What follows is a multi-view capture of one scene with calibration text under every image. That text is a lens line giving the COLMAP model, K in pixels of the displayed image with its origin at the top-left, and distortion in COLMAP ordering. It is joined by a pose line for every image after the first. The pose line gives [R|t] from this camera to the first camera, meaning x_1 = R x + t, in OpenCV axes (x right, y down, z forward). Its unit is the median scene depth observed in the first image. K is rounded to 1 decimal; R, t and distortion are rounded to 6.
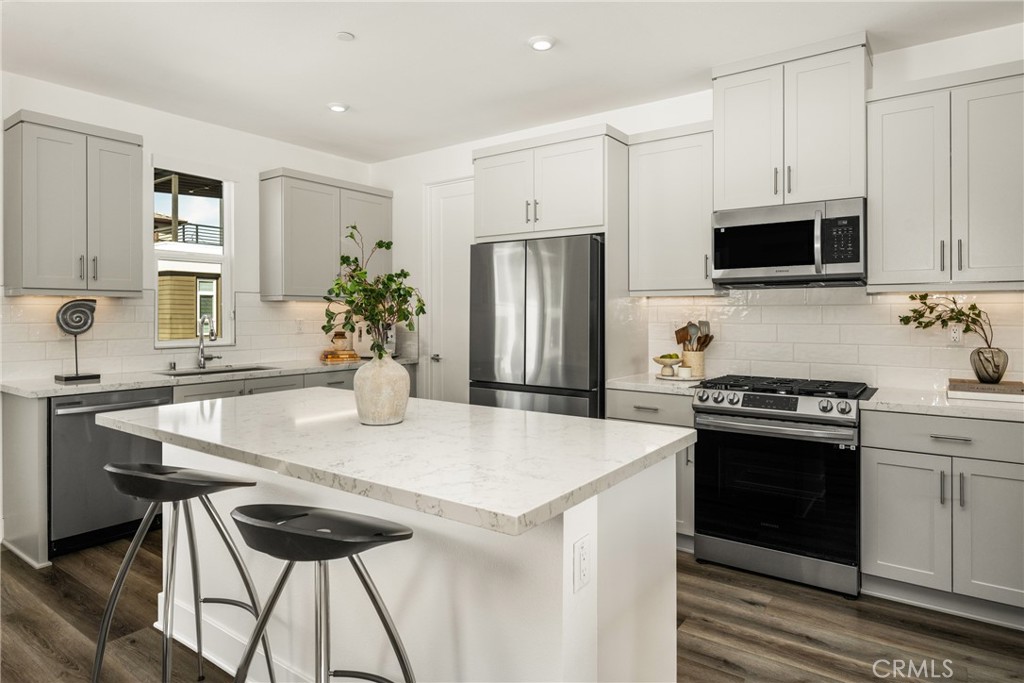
lens RADIAL K [[581.6, 0, 520.5], [0, 581.6, 312.2], [0, 0, 1]] dist [-0.016034, 0.000557]
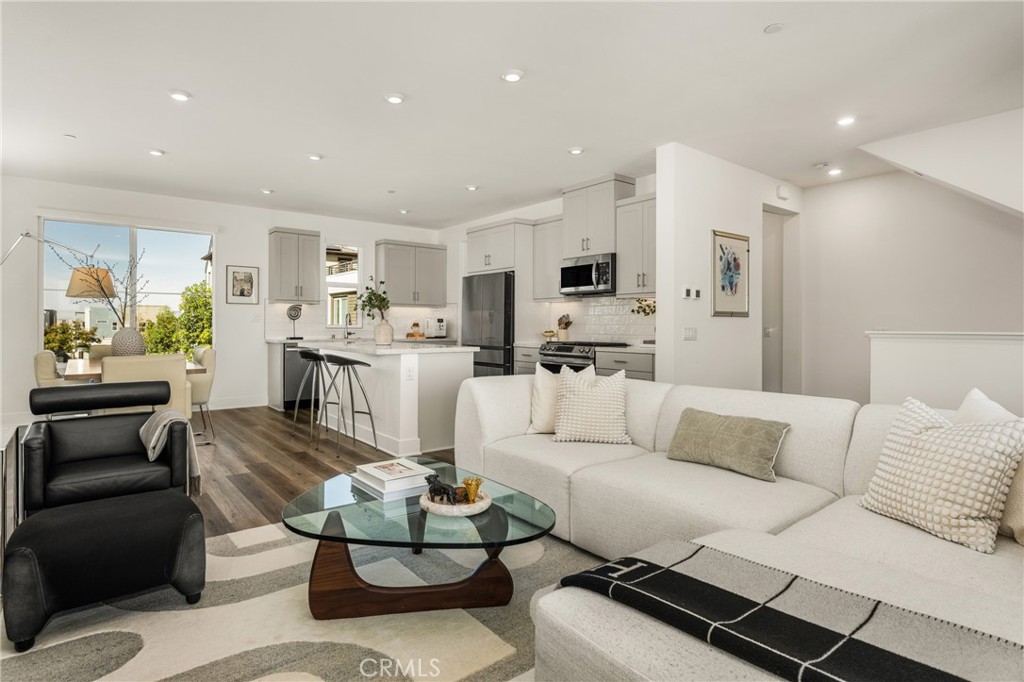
lens RADIAL K [[536.1, 0, 509.1], [0, 536.1, 326.9], [0, 0, 1]] dist [0.001980, 0.000229]
pose [[0.960989, 0.005669, -0.276530, 0.664455], [-0.004792, 0.999981, 0.003847, 0.055456], [0.276546, -0.002372, 0.960998, -0.844833]]
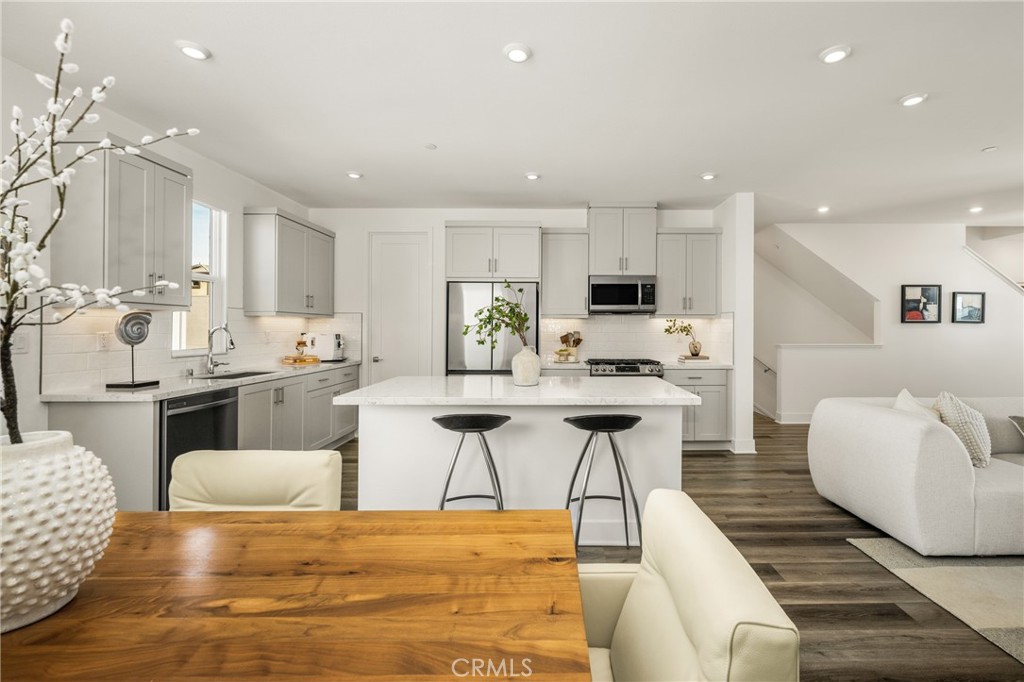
lens RADIAL K [[433.1, 0, 550.5], [0, 433.1, 324.9], [0, 0, 1]] dist [-0.003649, -0.000302]
pose [[0.811020, 0.007136, 0.584975, -0.615668], [-0.003582, 0.999967, -0.007233, 0.005013], [-0.585008, 0.003771, 0.811019, -0.103219]]
